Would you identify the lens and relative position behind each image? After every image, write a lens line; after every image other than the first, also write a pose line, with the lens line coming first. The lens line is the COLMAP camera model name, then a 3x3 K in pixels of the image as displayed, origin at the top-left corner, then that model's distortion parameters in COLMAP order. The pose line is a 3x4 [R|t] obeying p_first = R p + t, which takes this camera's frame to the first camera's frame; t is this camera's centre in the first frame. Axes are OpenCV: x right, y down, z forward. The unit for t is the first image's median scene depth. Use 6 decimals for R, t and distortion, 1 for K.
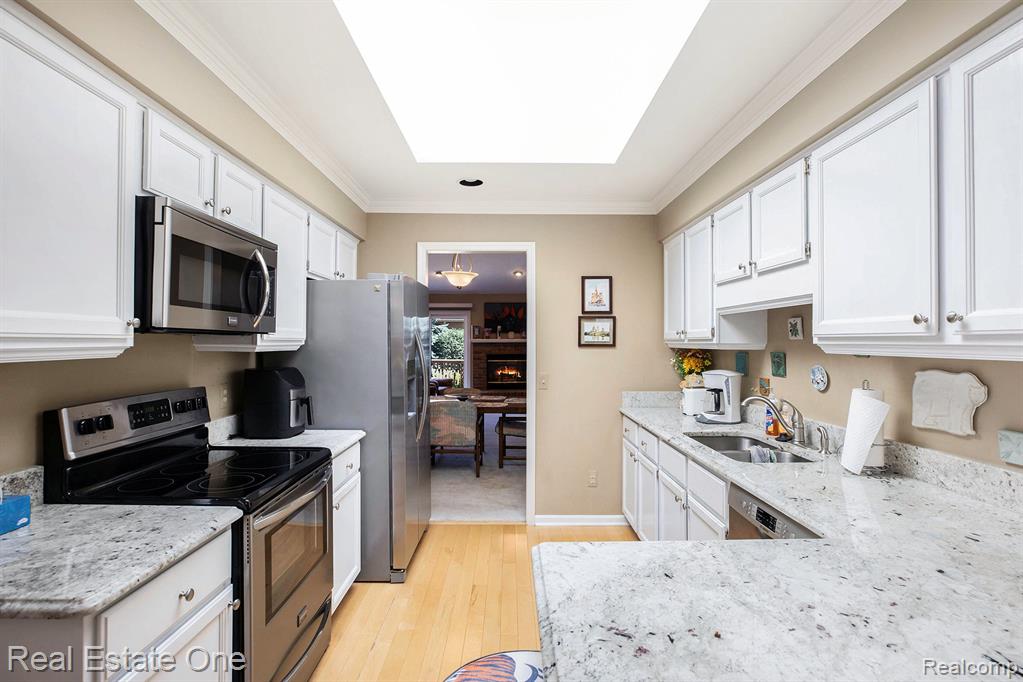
lens RADIAL K [[499.4, 0, 492.7], [0, 499.4, 339.0], [0, 0, 1]] dist [-0.030479, 0.002286]
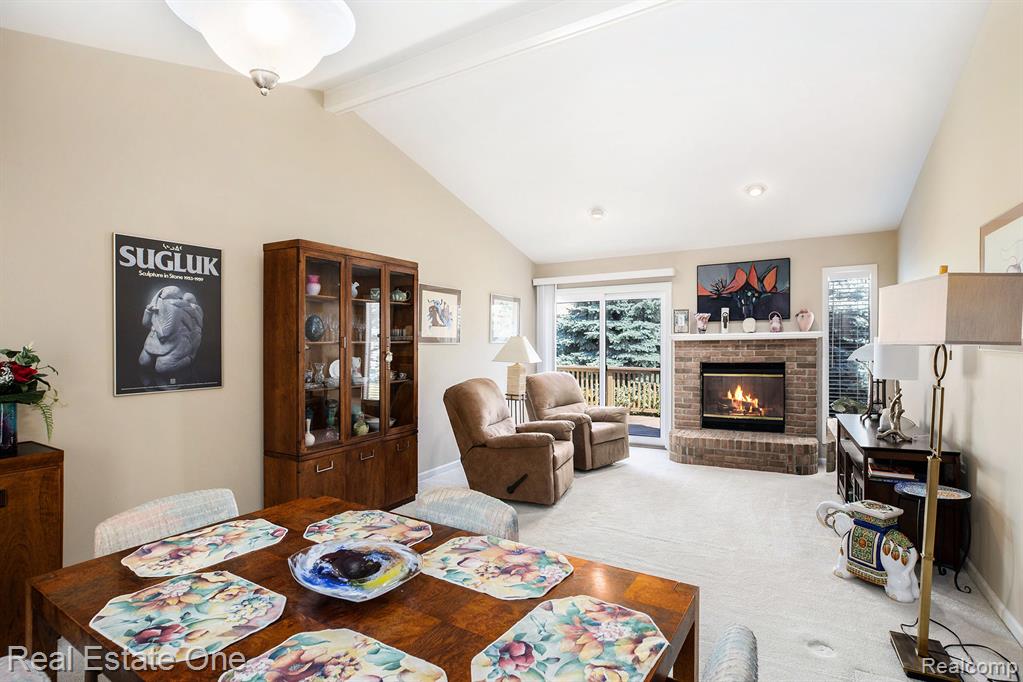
lens RADIAL K [[499.4, 0, 521.1], [0, 499.4, 346.2], [0, 0, 1]] dist [-0.030479, 0.002286]
pose [[0.888973, -0.000675, -0.457960, 0.243570], [0.007614, 0.999882, 0.013307, 0.021109], [0.457897, -0.015317, 0.888873, 1.759838]]
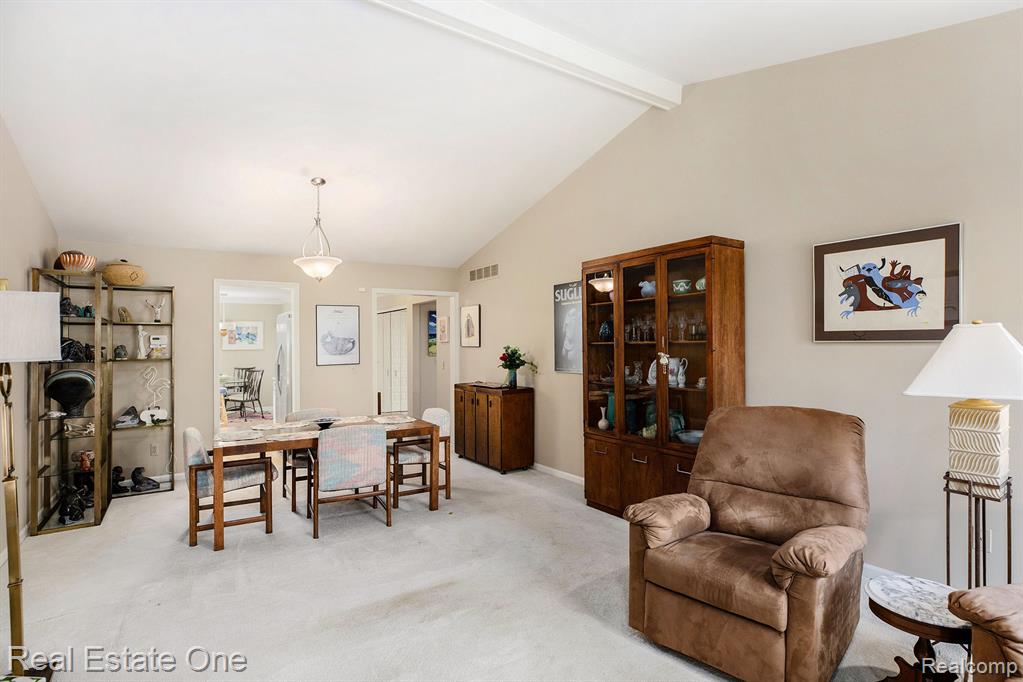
lens RADIAL K [[499.4, 0, 510.1], [0, 499.4, 341.7], [0, 0, 1]] dist [-0.030479, 0.002286]
pose [[-0.812672, -0.001957, -0.582718, 0.267577], [0.008514, 0.999848, -0.015231, 0.030422], [0.582659, -0.017339, -0.812532, 2.573107]]
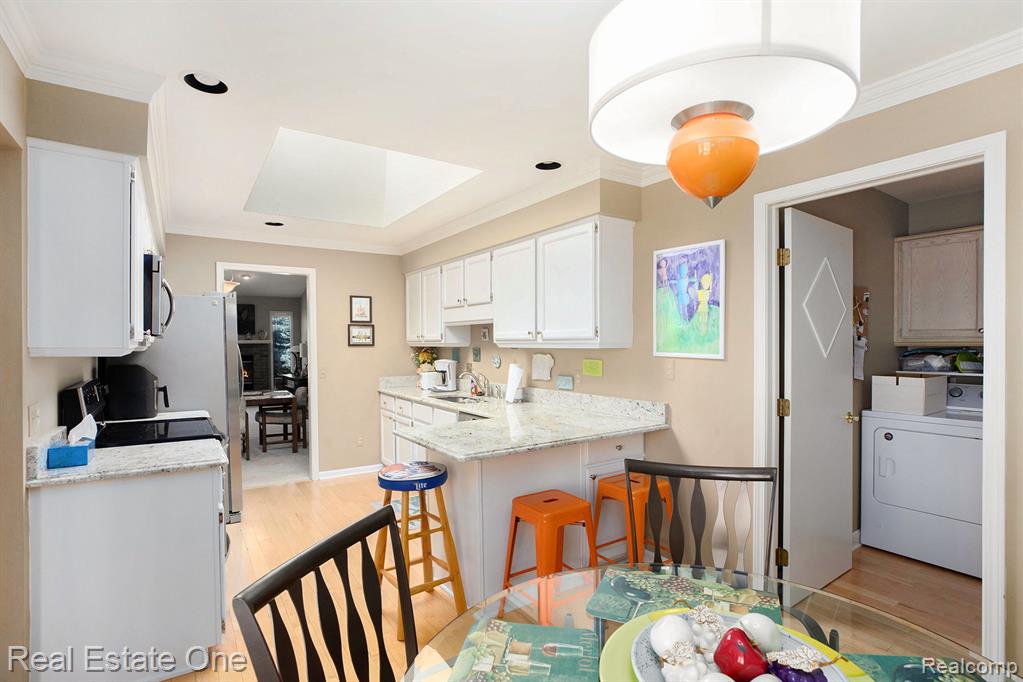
lens RADIAL K [[499.4, 0, 516.9], [0, 499.4, 343.8], [0, 0, 1]] dist [-0.030479, 0.002286]
pose [[0.809598, -0.009044, 0.586915, -0.346462], [0.004013, 0.999943, 0.009874, -0.004551], [-0.586971, -0.005638, 0.809589, -0.521536]]
